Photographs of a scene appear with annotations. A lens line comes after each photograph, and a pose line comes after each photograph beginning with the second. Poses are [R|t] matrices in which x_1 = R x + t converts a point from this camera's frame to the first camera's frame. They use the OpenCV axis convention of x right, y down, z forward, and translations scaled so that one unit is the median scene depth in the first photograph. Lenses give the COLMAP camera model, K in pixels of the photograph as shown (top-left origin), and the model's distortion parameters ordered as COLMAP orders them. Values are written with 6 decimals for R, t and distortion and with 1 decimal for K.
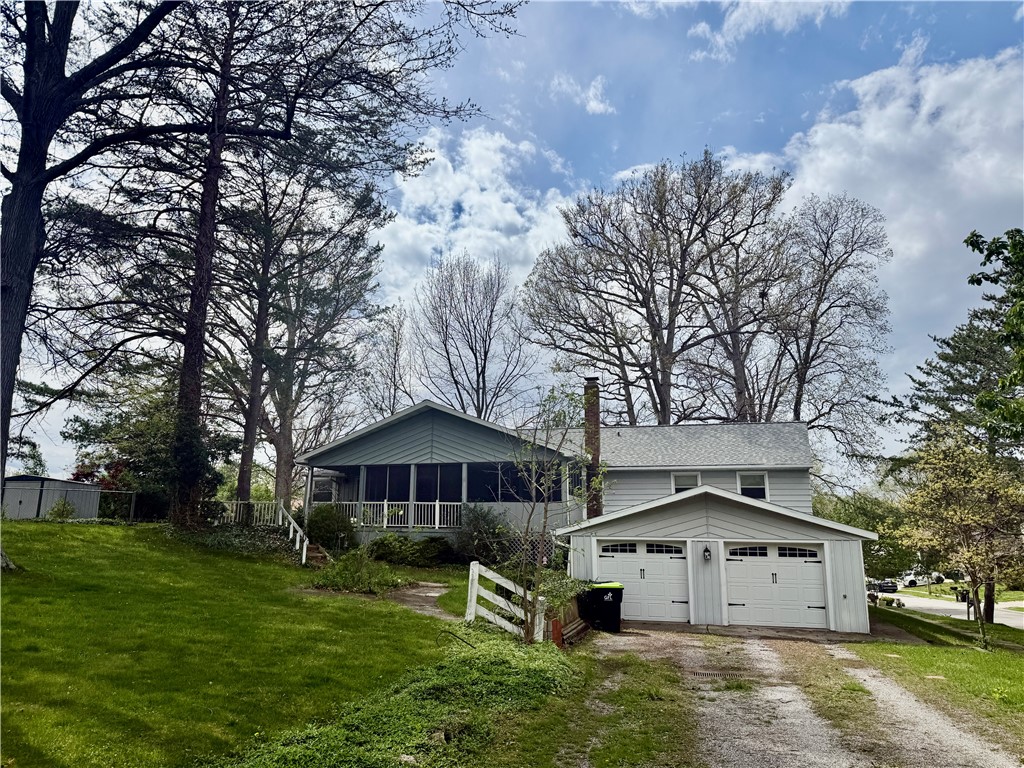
lens RADIAL K [[654.9, 0, 512.0], [0, 654.9, 384.0], [0, 0, 1]] dist [0.121096, -0.247438]
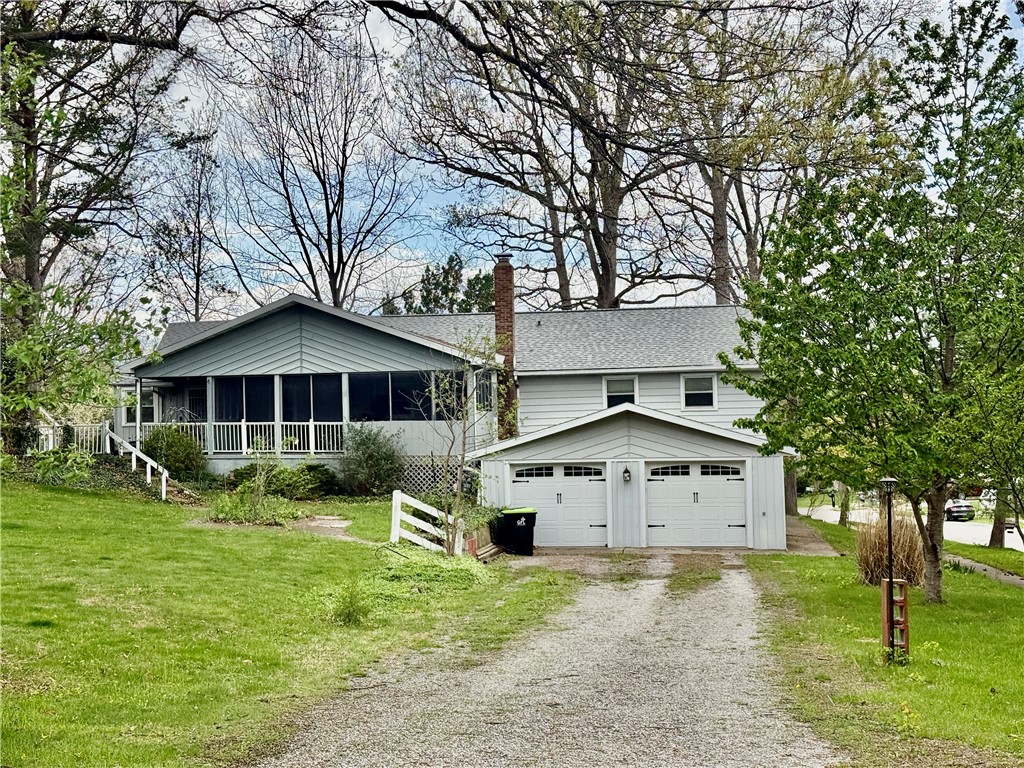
lens RADIAL K [[1426.1, 0, 512.0], [0, 1426.1, 384.0], [0, 0, 1]] dist [0.006580, 0.018114]
pose [[0.991744, -0.022295, 0.126281, -0.093676], [-0.001772, 0.982294, 0.187339, -0.197235], [-0.128222, -0.186016, 0.974144, -0.732388]]
